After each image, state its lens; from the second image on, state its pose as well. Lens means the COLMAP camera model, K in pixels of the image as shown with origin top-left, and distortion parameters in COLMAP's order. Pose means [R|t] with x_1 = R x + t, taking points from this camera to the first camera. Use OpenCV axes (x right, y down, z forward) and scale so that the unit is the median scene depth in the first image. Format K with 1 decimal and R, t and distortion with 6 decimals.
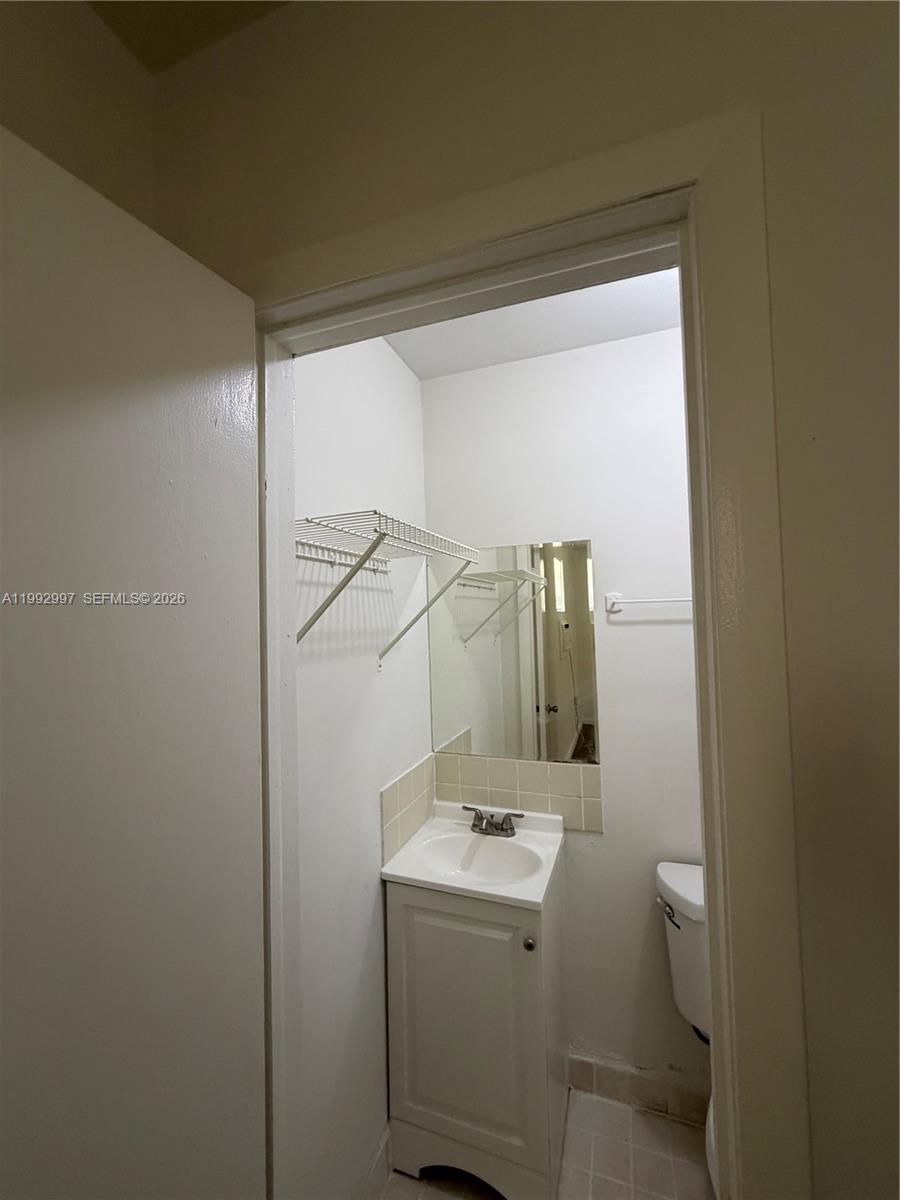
lens RADIAL K [[478.1, 0, 450.0], [0, 478.1, 600.0], [0, 0, 1]] dist [-0.000863, 0.000215]
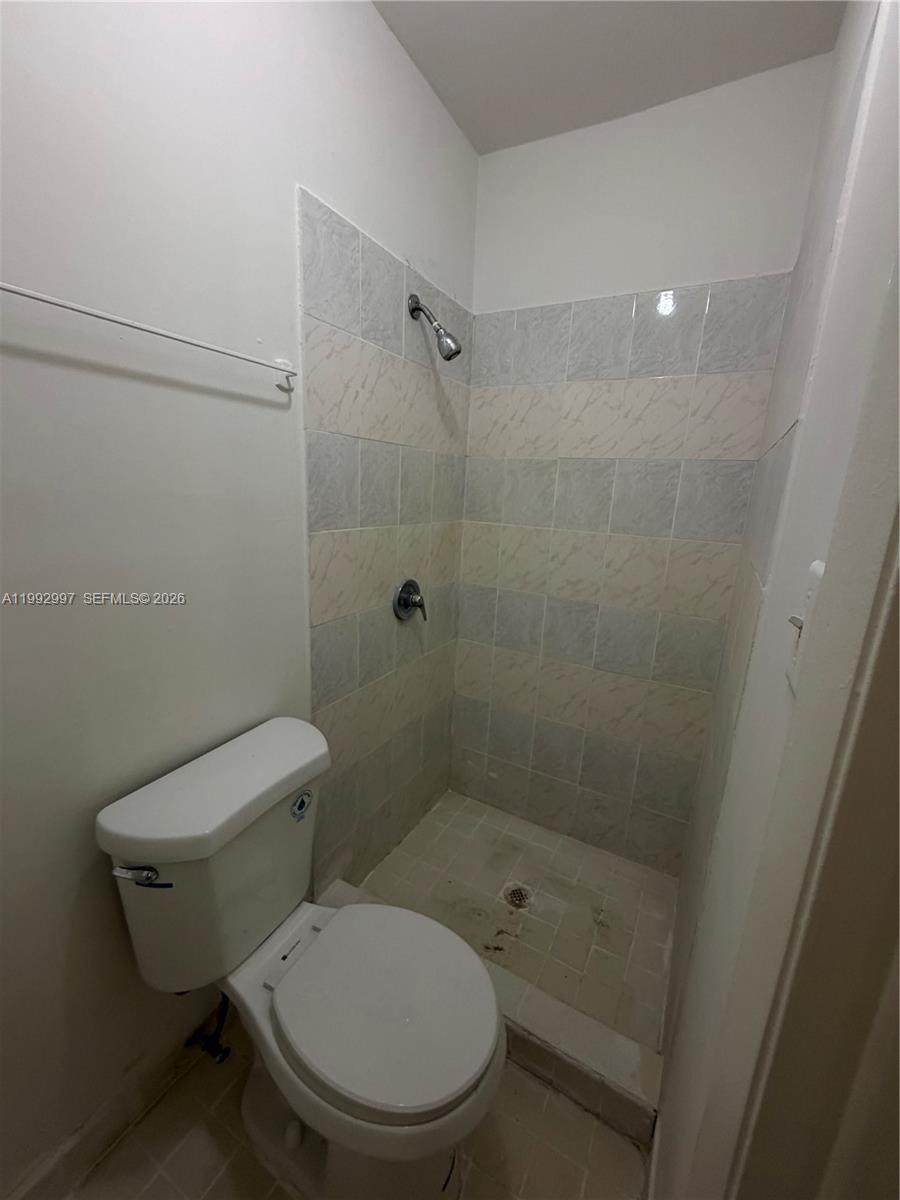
lens RADIAL K [[478.1, 0, 450.0], [0, 478.1, 600.0], [0, 0, 1]] dist [-0.000863, 0.000215]
pose [[0.166249, -0.196345, 0.966339, 0.013938], [-0.086679, 0.973273, 0.212666, 0.138979], [-0.982267, -0.119116, 0.144787, 0.505647]]
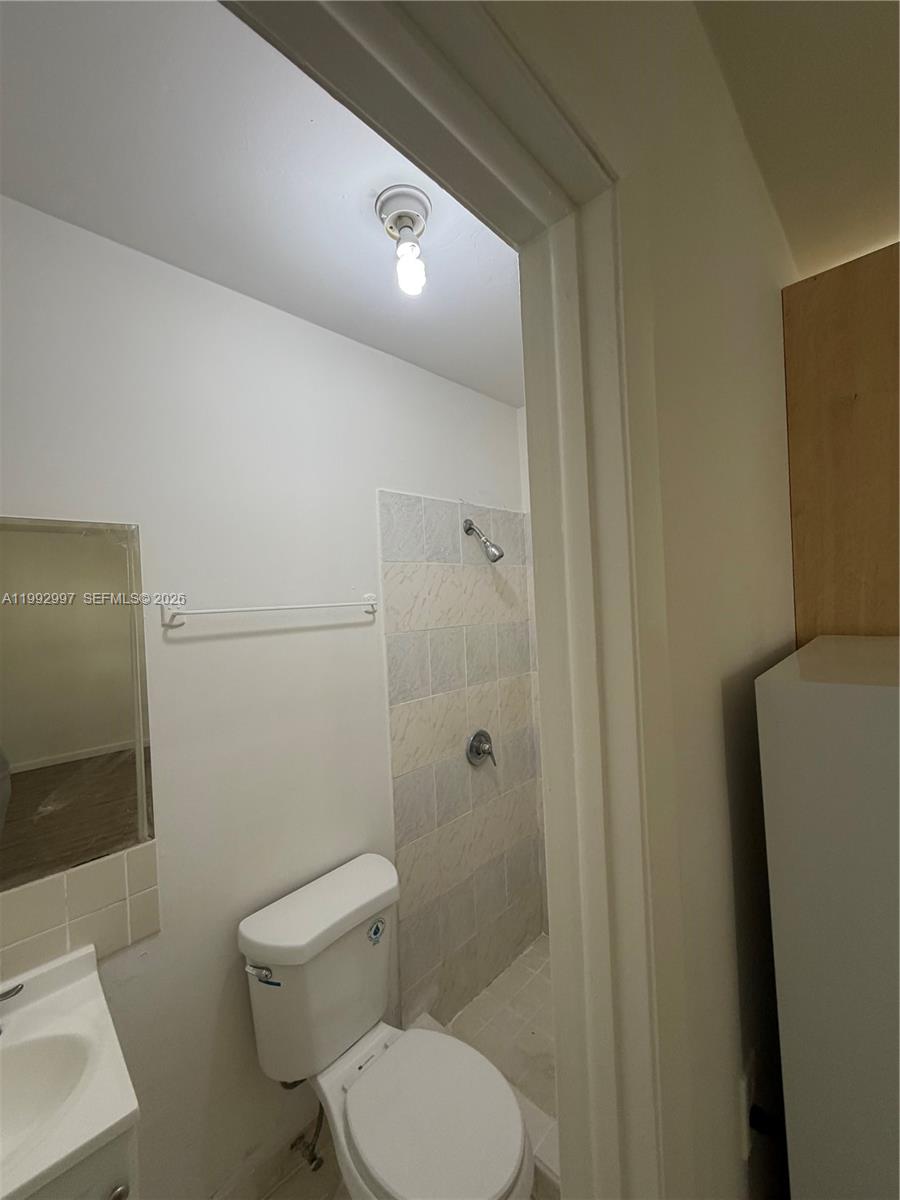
lens RADIAL K [[478.1, 0, 450.0], [0, 478.1, 600.0], [0, 0, 1]] dist [-0.000863, 0.000215]
pose [[0.422191, 0.001272, 0.906506, -0.154294], [0.001259, 0.999997, -0.001989, -0.014038], [-0.906506, 0.001981, 0.422188, 0.290110]]
